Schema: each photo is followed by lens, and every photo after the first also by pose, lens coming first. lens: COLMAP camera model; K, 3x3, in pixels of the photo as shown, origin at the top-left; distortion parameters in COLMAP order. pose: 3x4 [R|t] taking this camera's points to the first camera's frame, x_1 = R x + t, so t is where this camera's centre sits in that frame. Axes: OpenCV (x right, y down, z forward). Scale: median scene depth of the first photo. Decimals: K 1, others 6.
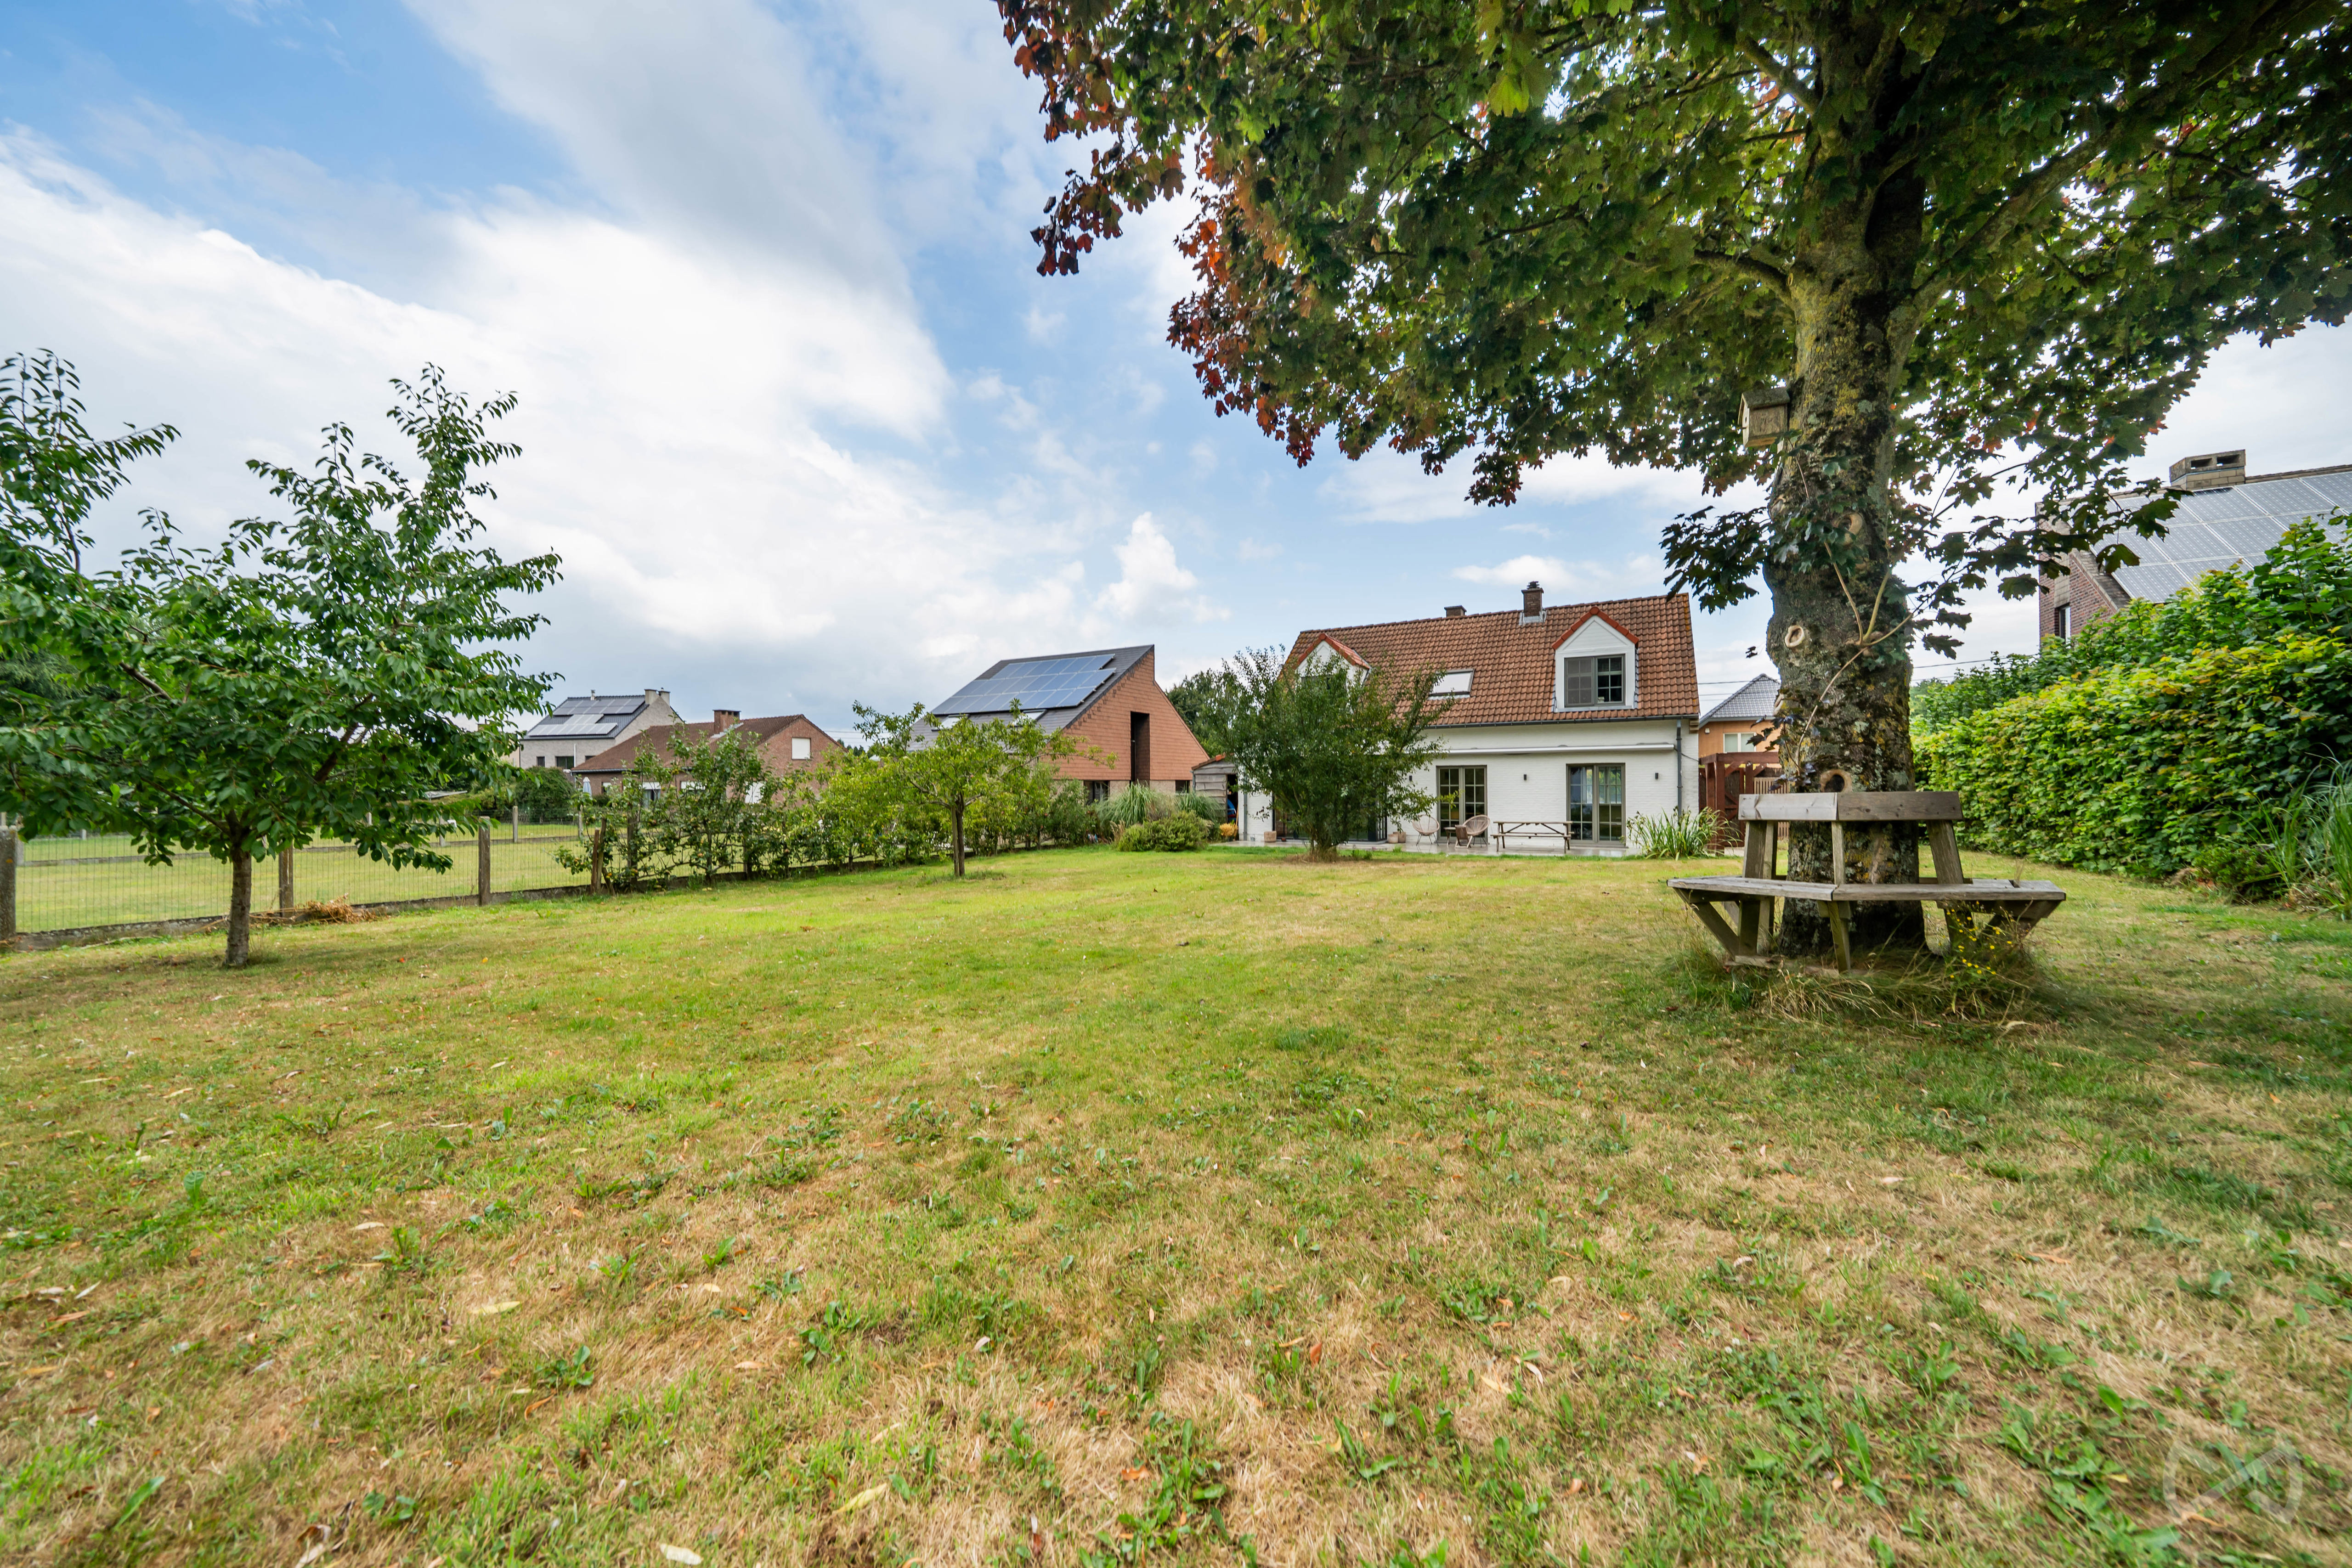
lens RADIAL K [[813.0, 0, 1165.5], [0, 813.0, 773.8], [0, 0, 1]] dist [-0.005807, -0.000058]
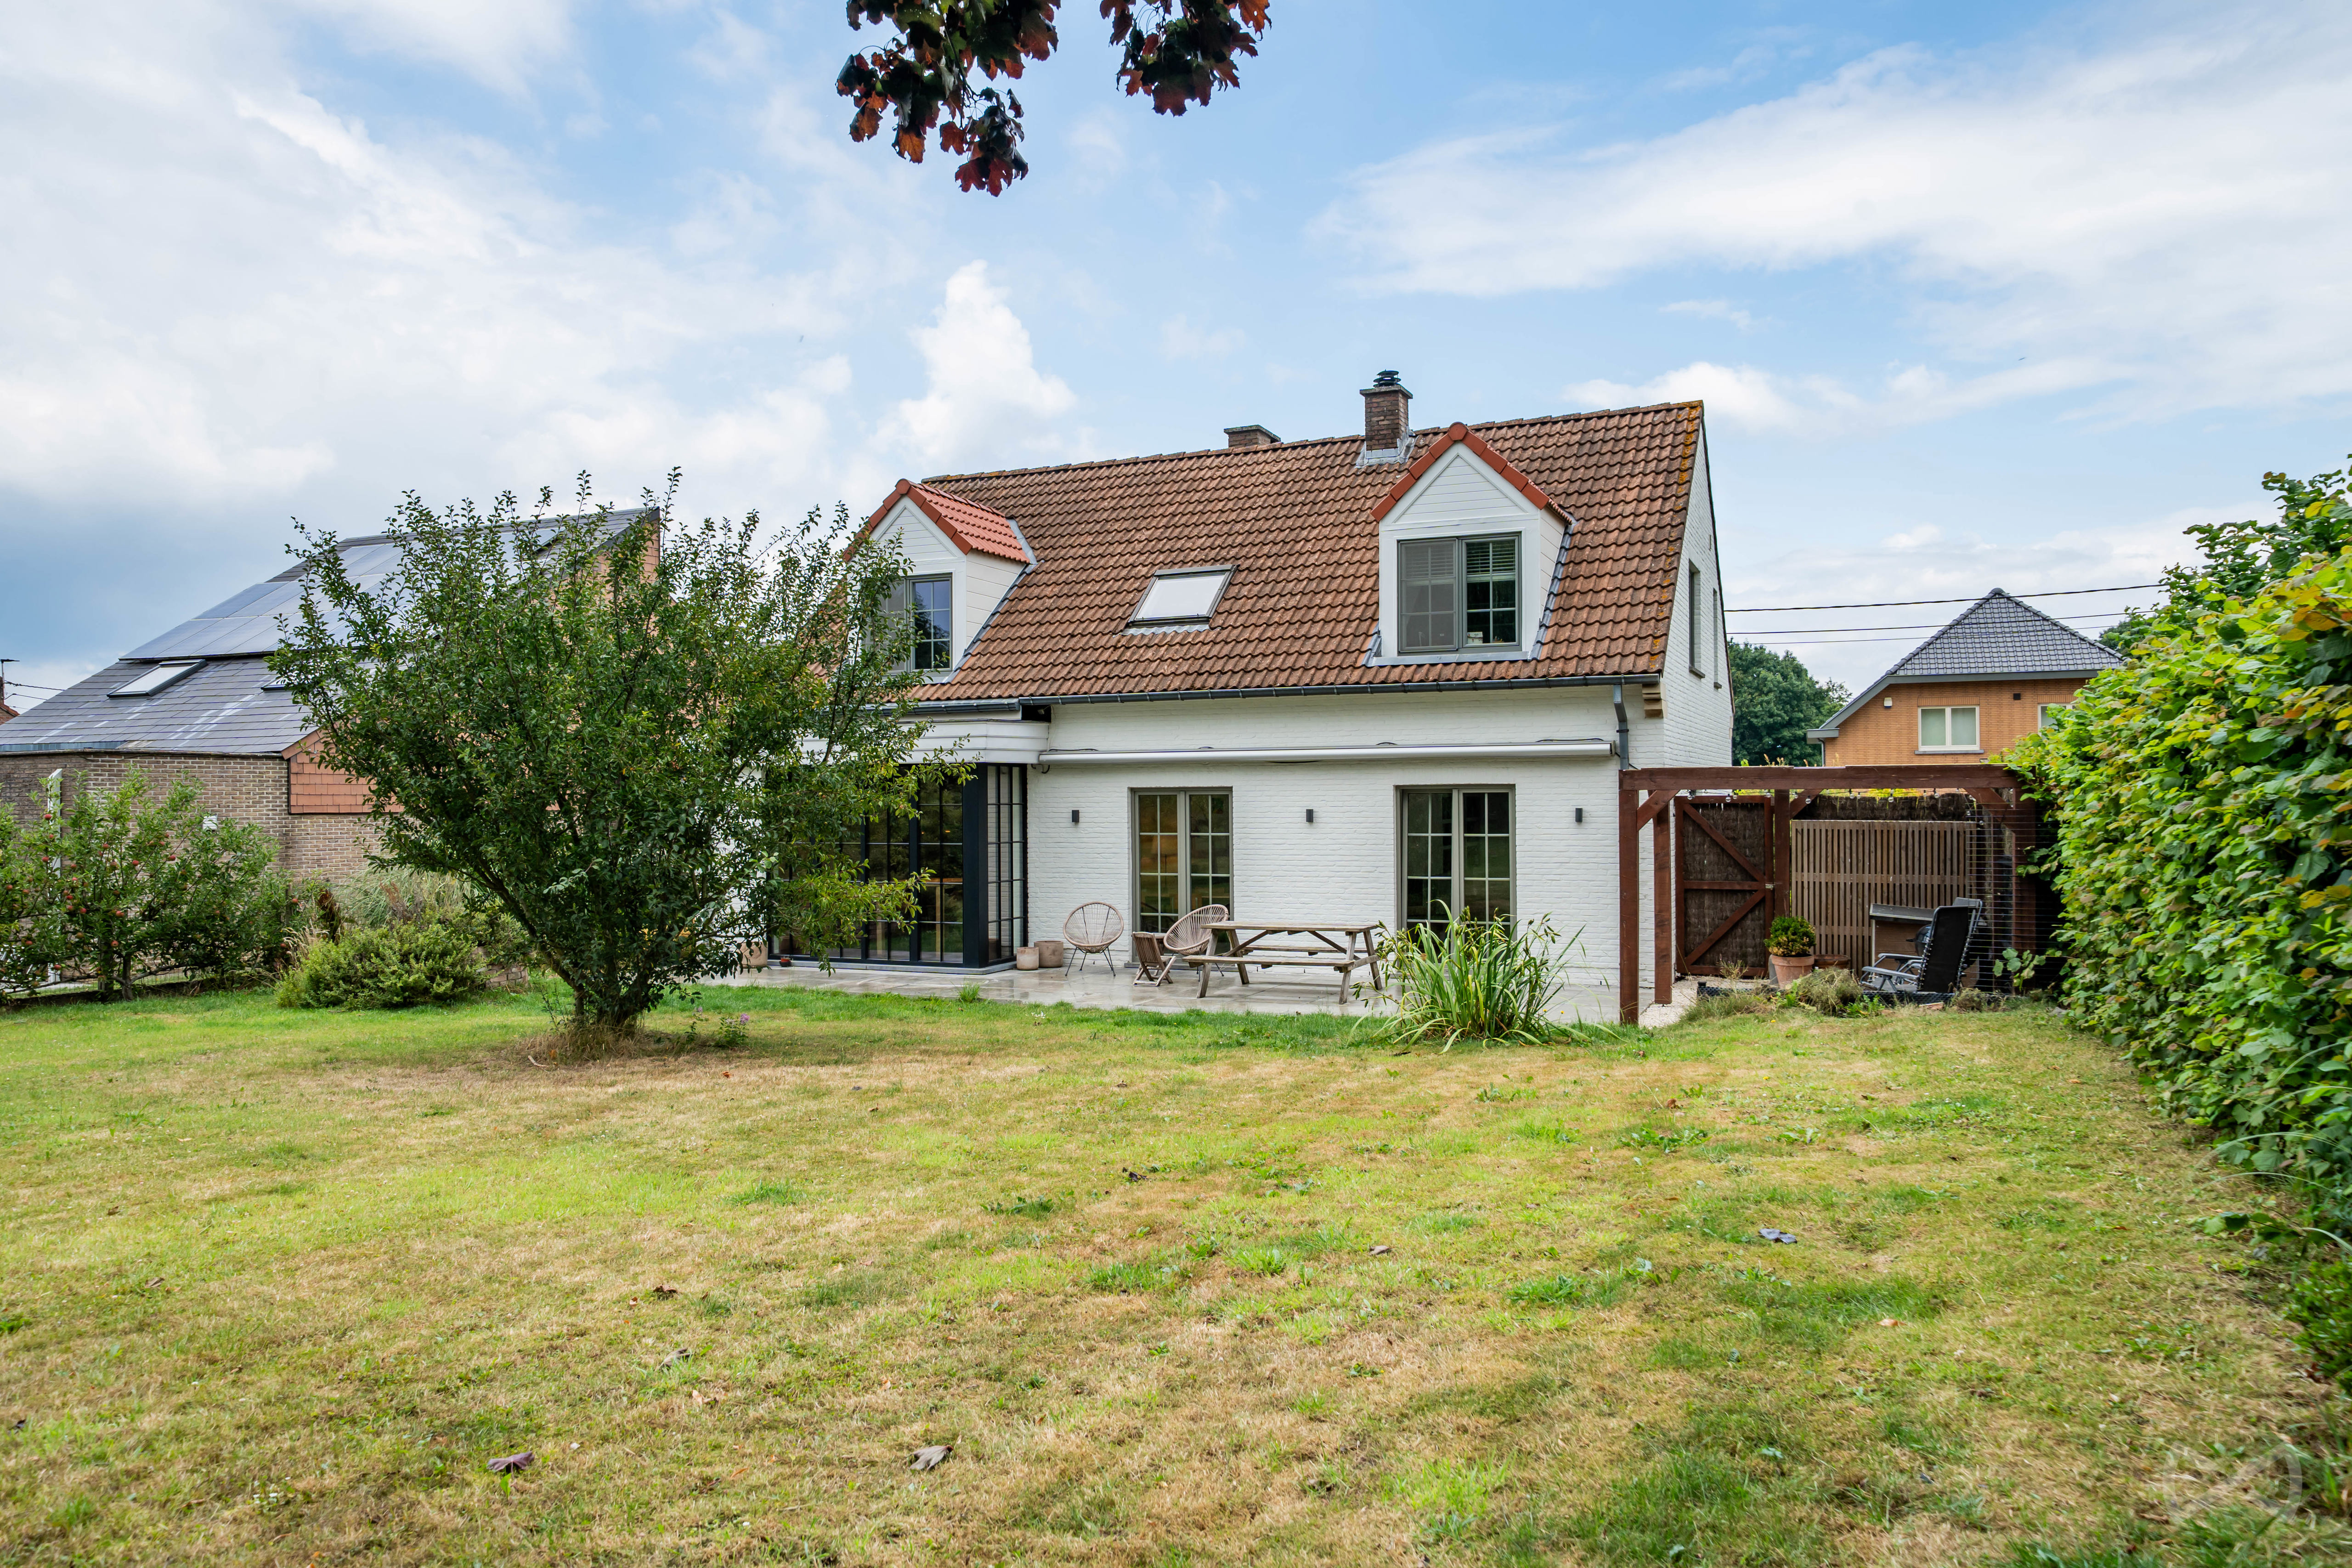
lens RADIAL K [[1588.1, 0, 1183.5], [0, 1588.1, 790.8], [0, 0, 1]] dist [0.012017, 0.002458]
pose [[0.994957, -0.002366, 0.100270, 0.266478], [0.001603, 0.999969, 0.007687, -0.013858], [-0.100285, -0.007488, 0.994931, 0.148774]]
